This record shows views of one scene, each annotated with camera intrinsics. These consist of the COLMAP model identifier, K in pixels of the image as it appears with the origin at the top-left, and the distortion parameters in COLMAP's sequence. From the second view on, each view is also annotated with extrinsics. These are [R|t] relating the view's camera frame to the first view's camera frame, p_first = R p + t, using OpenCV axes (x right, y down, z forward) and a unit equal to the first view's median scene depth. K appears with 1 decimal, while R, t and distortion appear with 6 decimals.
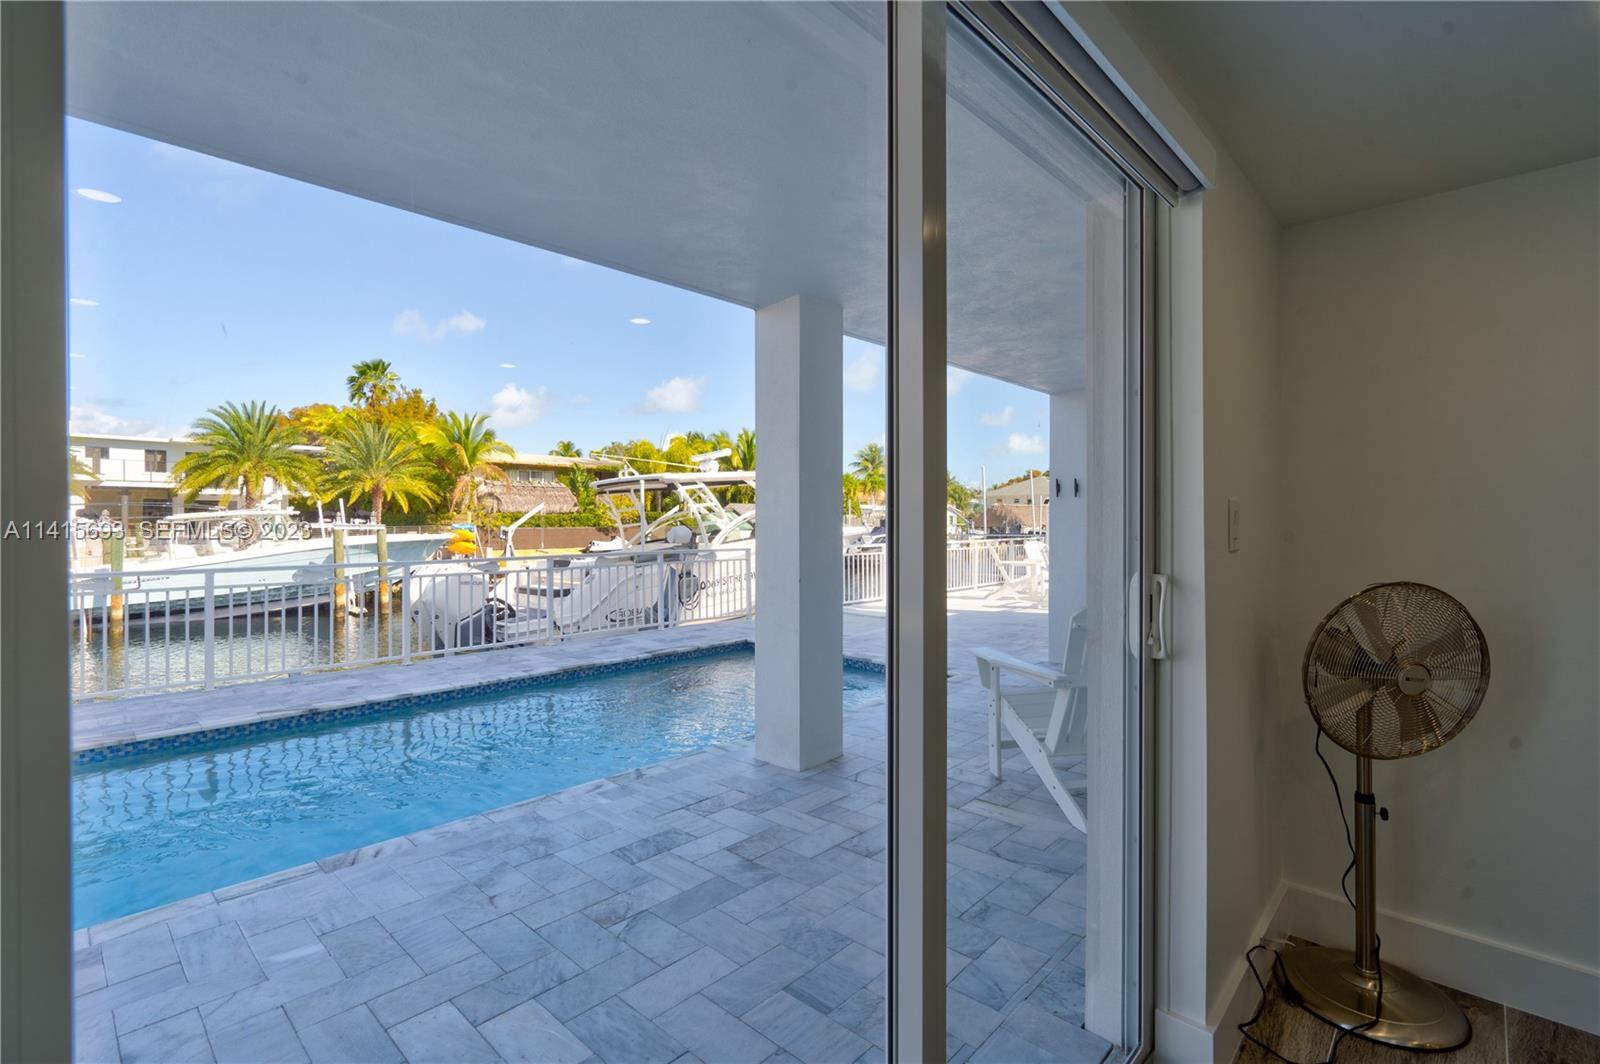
lens RADIAL K [[722.6, 0, 792.4], [0, 722.6, 538.6], [0, 0, 1]] dist [-0.000906, -0.001180]
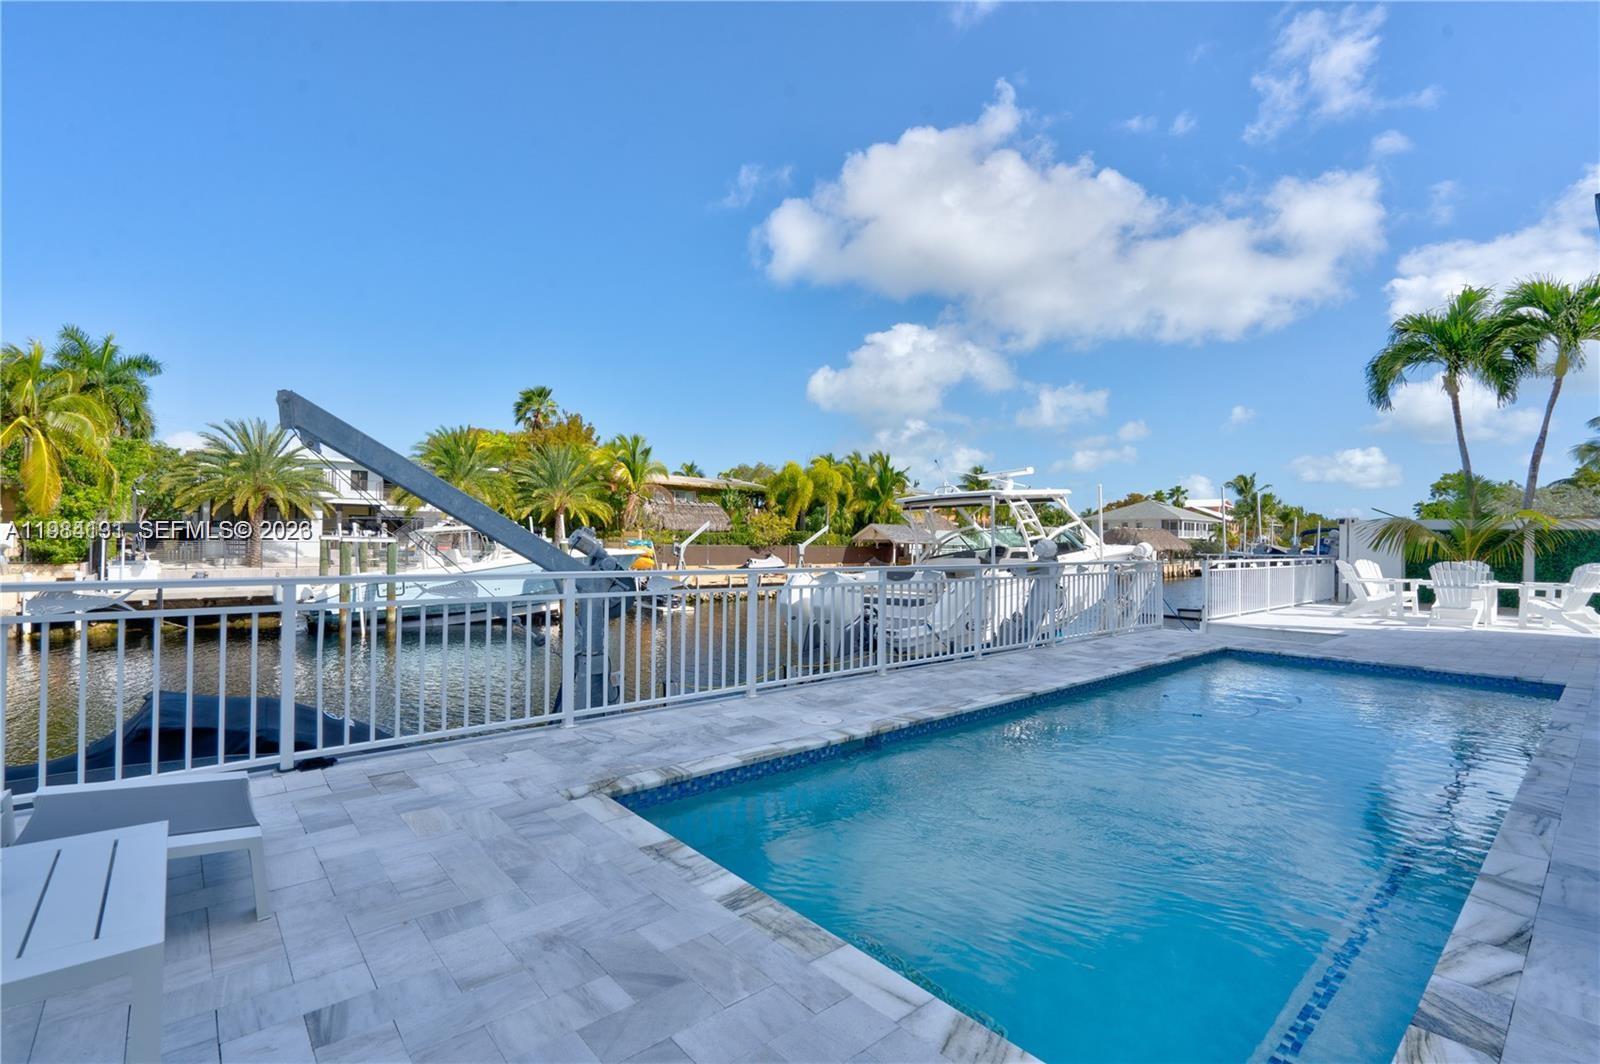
lens RADIAL K [[722.6, 0, 797.6], [0, 722.6, 547.8], [0, 0, 1]] dist [-0.000906, -0.001180]
pose [[0.994775, 0.012599, -0.101308, -0.116335], [-0.014422, 0.999747, -0.017284, 0.005361], [0.101064, 0.018655, 0.994705, -0.025661]]
